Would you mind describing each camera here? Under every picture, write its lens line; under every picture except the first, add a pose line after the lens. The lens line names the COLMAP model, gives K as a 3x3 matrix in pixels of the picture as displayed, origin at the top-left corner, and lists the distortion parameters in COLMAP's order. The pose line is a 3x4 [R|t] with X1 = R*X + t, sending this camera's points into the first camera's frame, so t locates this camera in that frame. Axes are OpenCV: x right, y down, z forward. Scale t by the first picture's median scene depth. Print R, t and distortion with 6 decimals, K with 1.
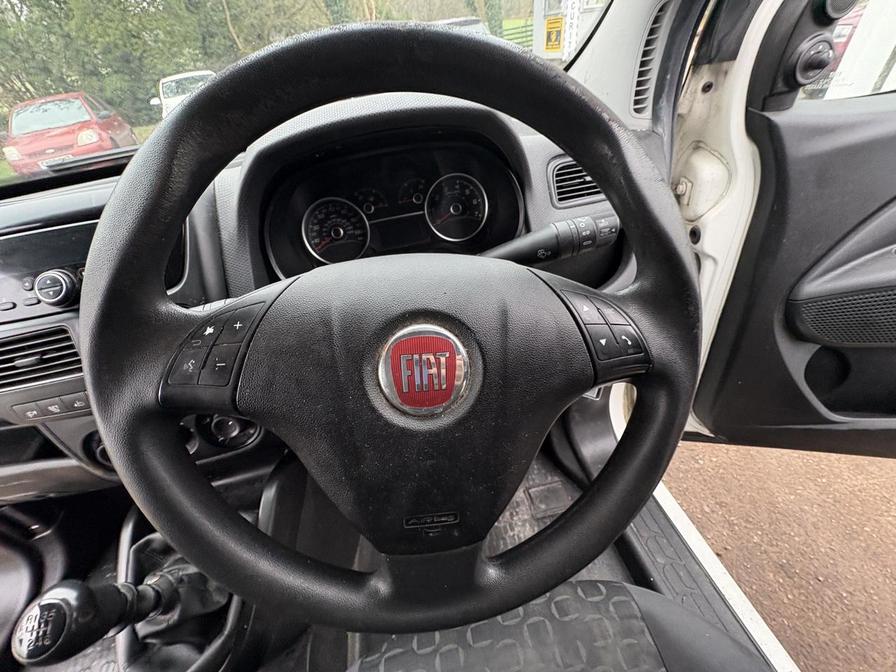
lens RADIAL K [[354.5, 0, 450.5], [0, 354.5, 333.3], [0, 0, 1]] dist [-0.000824, -0.000545]
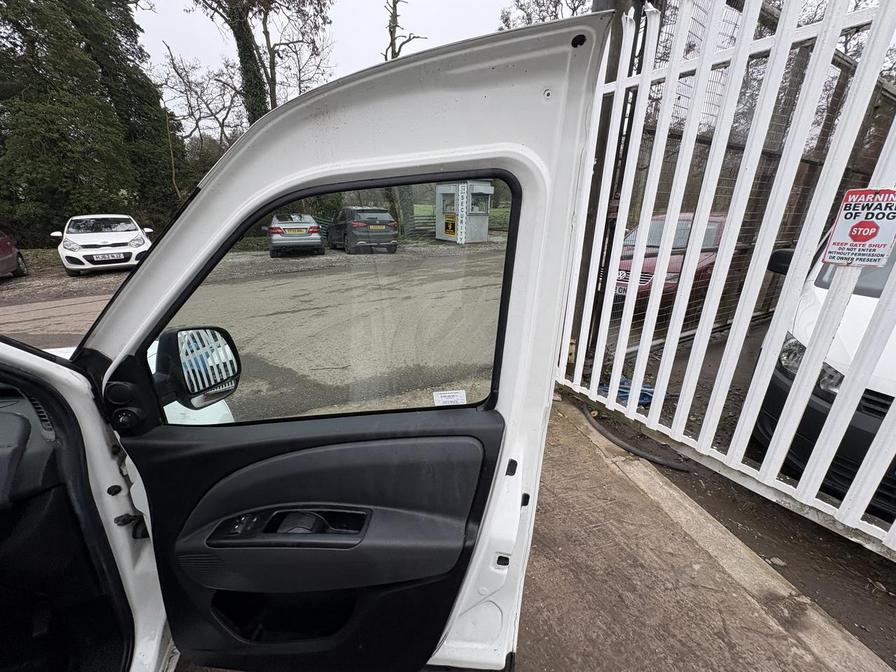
lens RADIAL K [[354.5, 0, 447.1], [0, 354.5, 335.5], [0, 0, 1]] dist [-0.000824, -0.000545]
pose [[0.982075, 0.068130, 0.175749, 2.136938], [-0.002926, 0.937791, -0.347187, -0.436785], [-0.188470, 0.340450, 0.921180, -1.063909]]
